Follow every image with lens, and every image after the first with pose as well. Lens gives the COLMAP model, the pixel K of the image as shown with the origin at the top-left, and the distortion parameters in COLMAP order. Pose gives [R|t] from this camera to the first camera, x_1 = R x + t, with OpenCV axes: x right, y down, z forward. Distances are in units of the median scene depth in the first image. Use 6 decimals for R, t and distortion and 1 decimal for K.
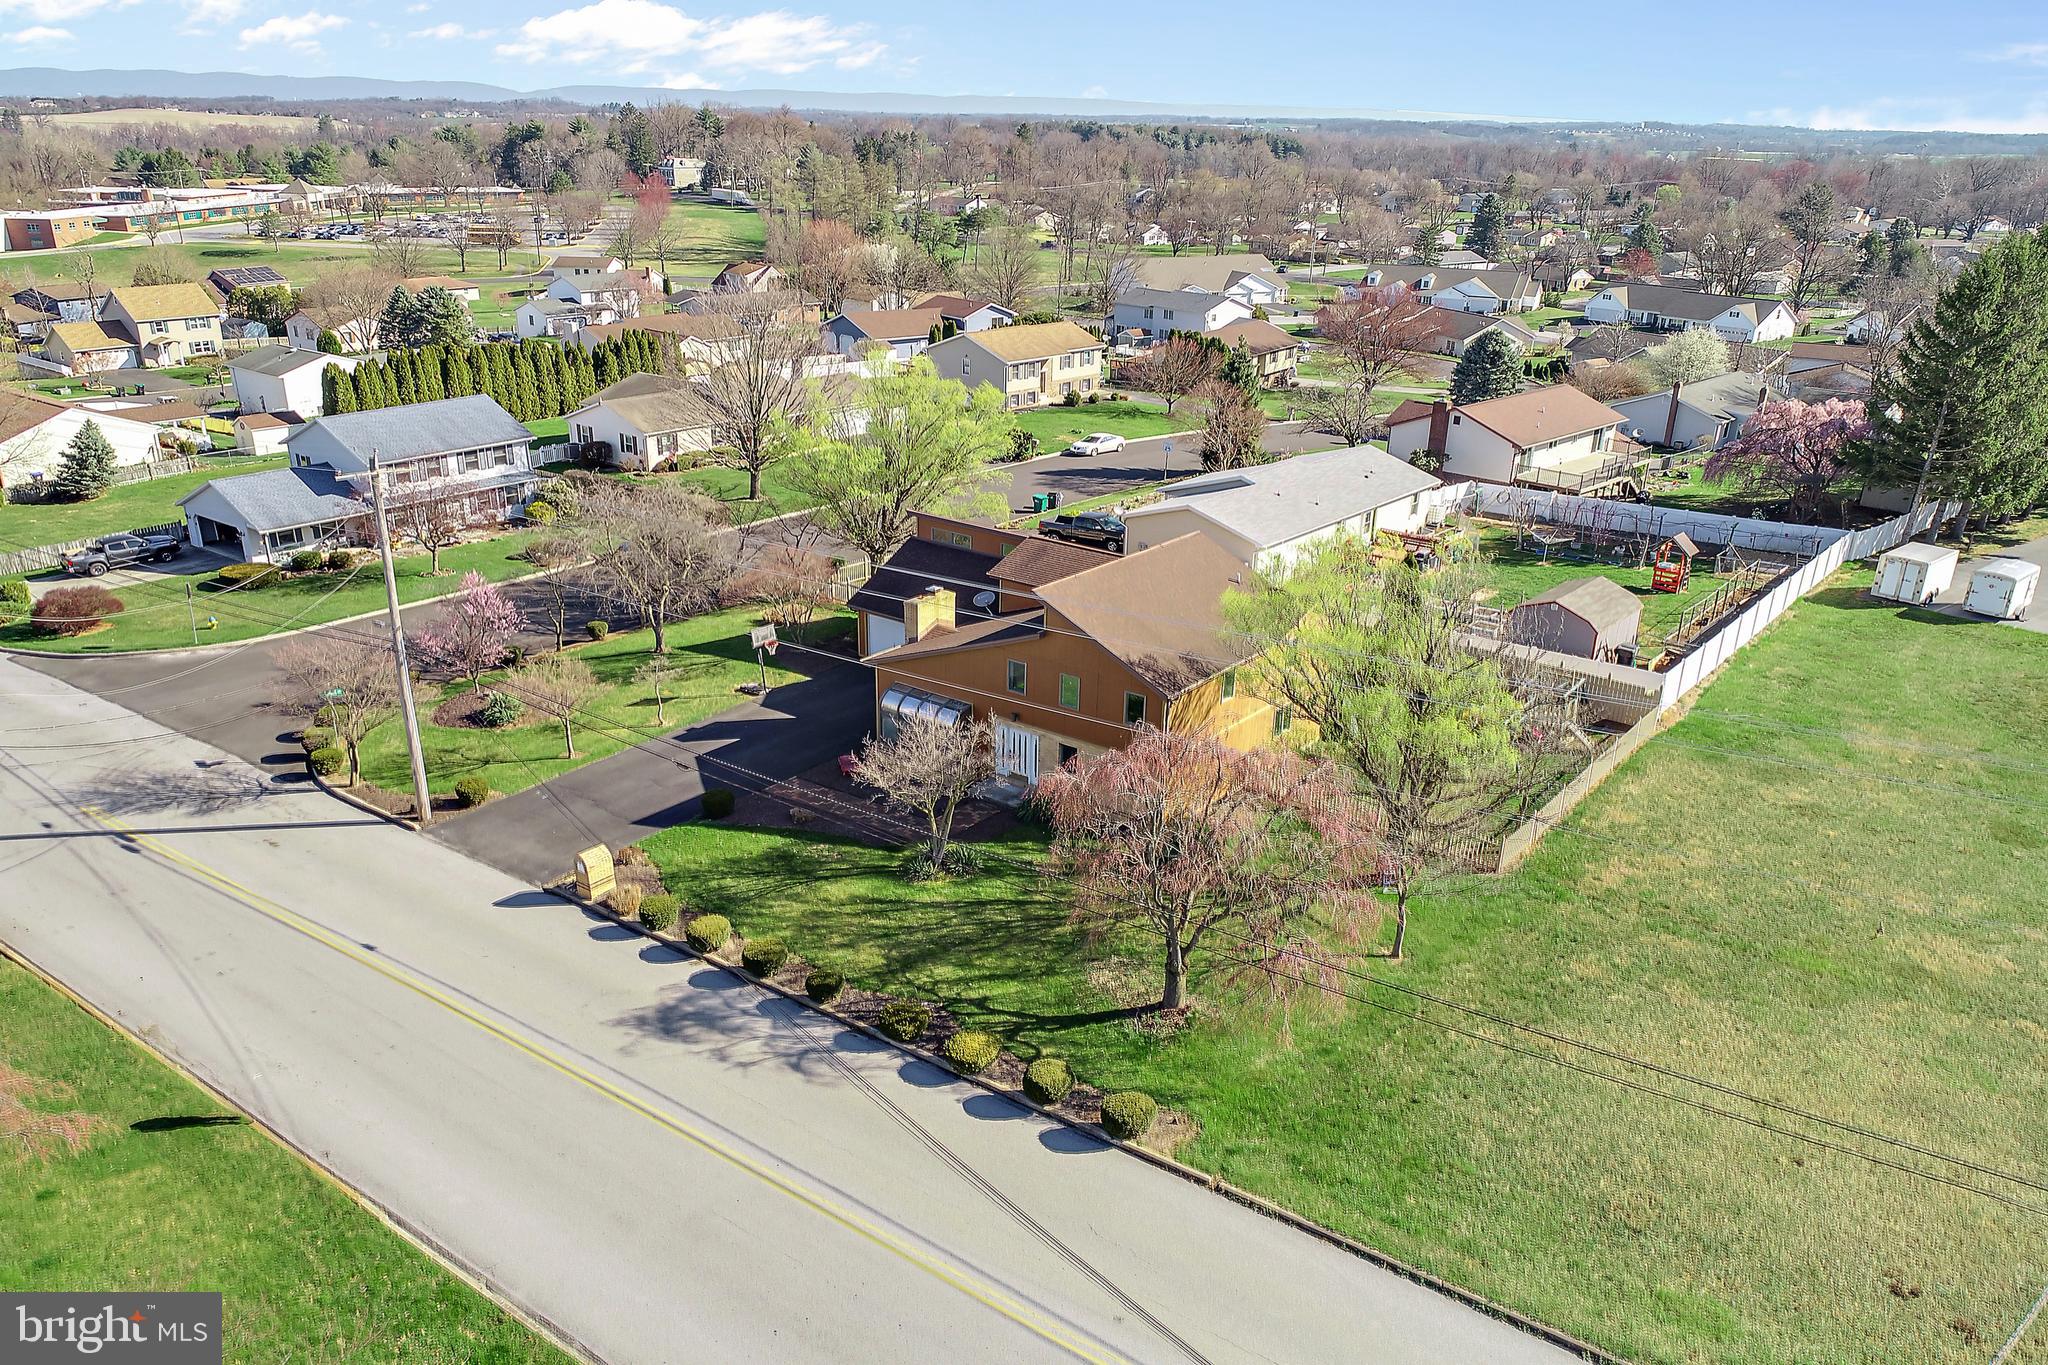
lens RADIAL K [[1610.4, 0, 1029.6], [0, 1610.4, 683.3], [0, 0, 1]] dist [-0.010438, 0.000780]
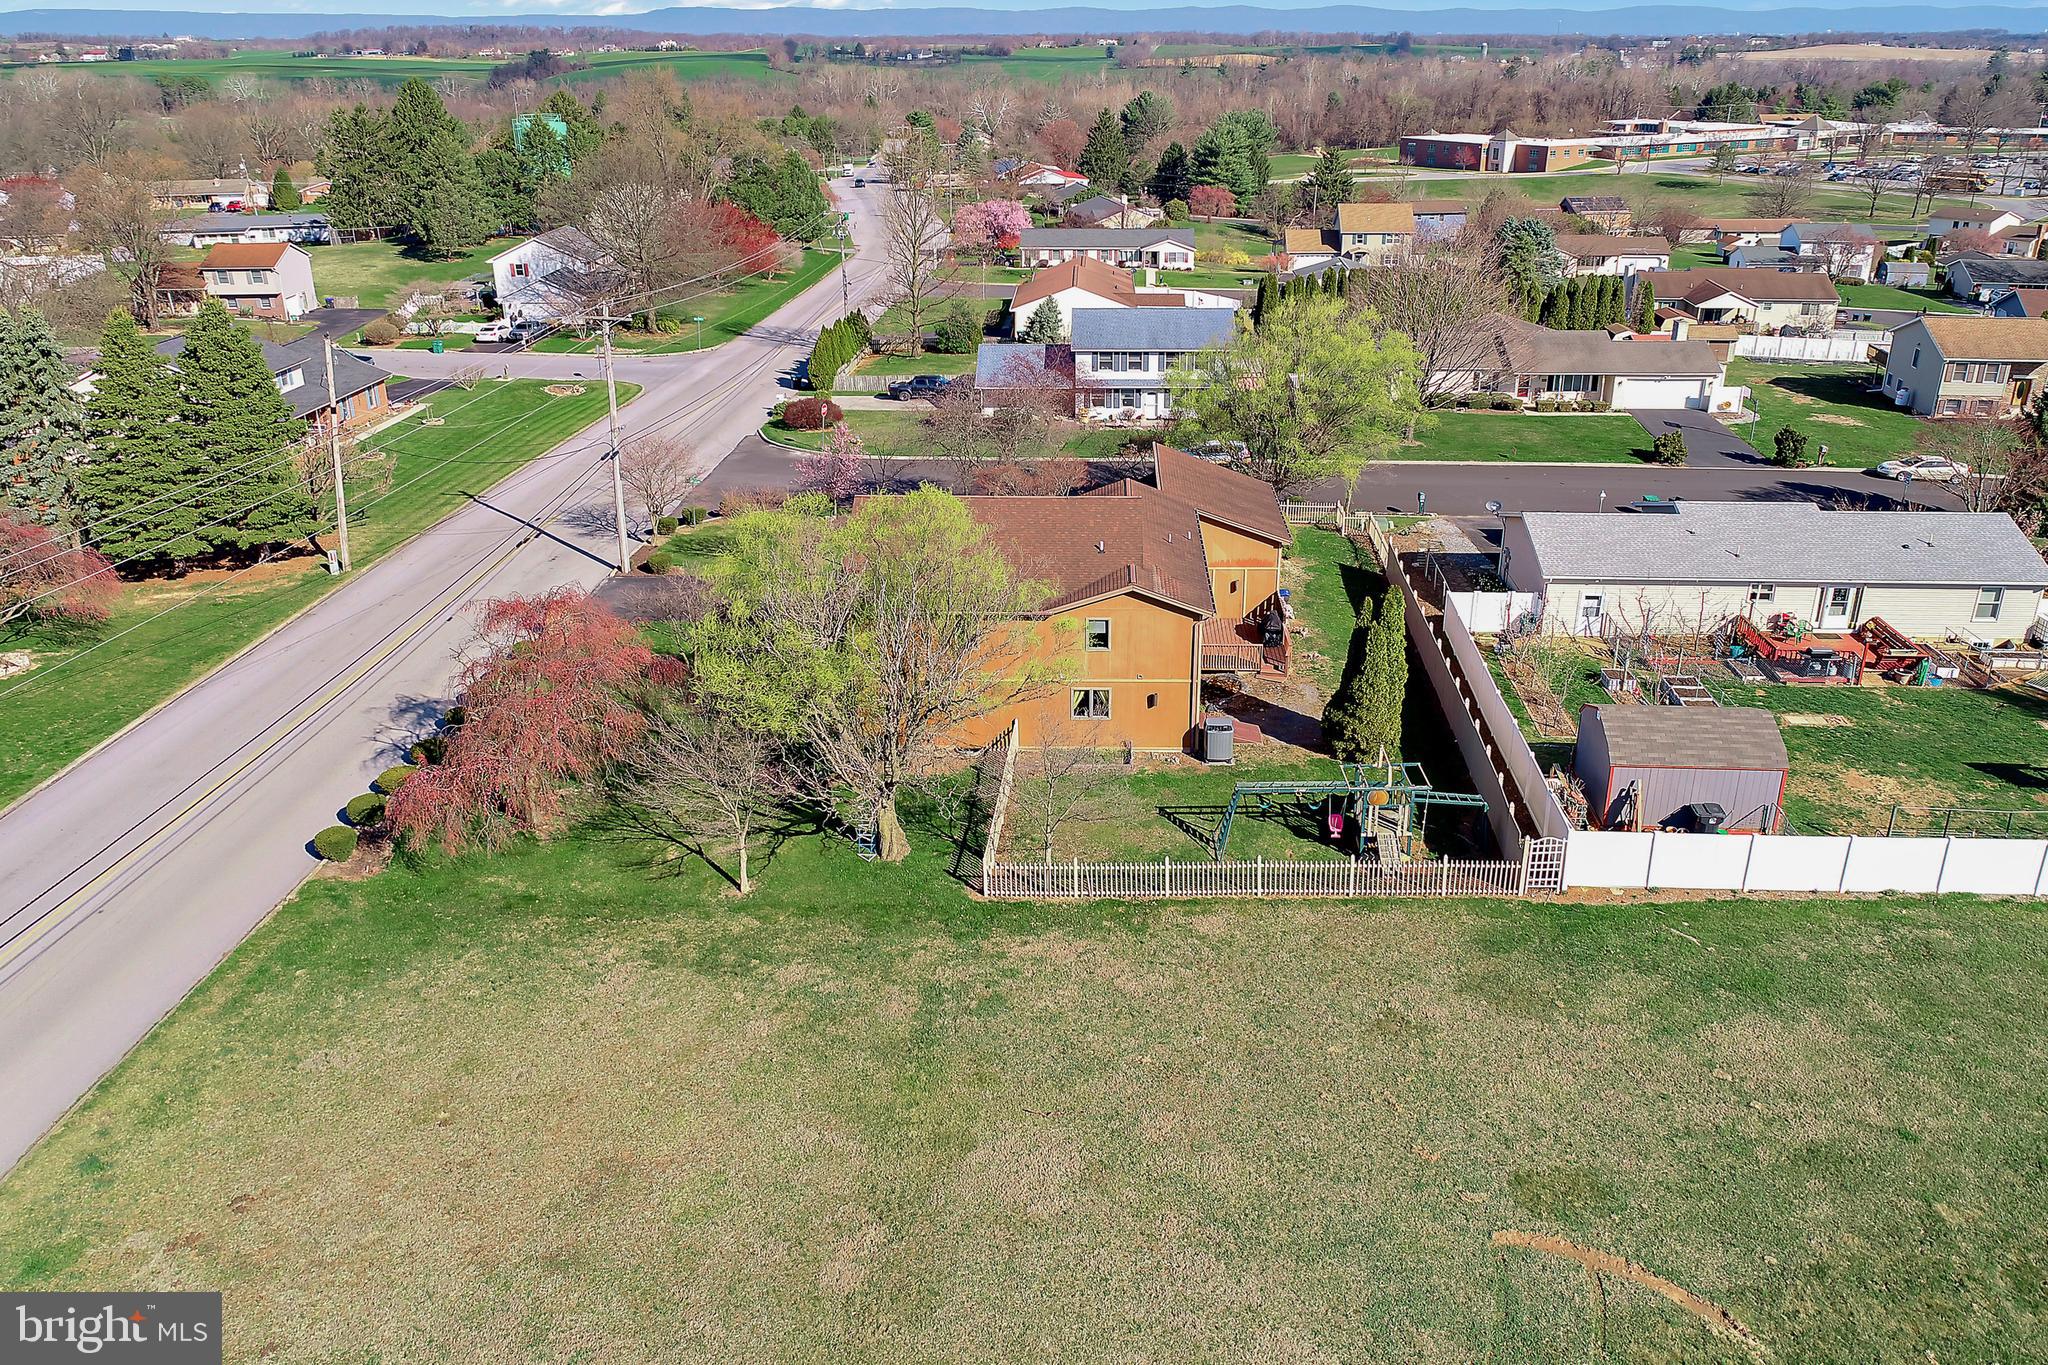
lens RADIAL K [[1532.2, 0, 1038.0], [0, 1532.2, 684.8], [0, 0, 1]] dist [-0.005572, 0.002894]
pose [[0.587742, 0.296549, -0.752740, 0.329105], [-0.256460, 0.950710, 0.174297, -0.055762], [0.767325, 0.090607, 0.634825, 0.160270]]
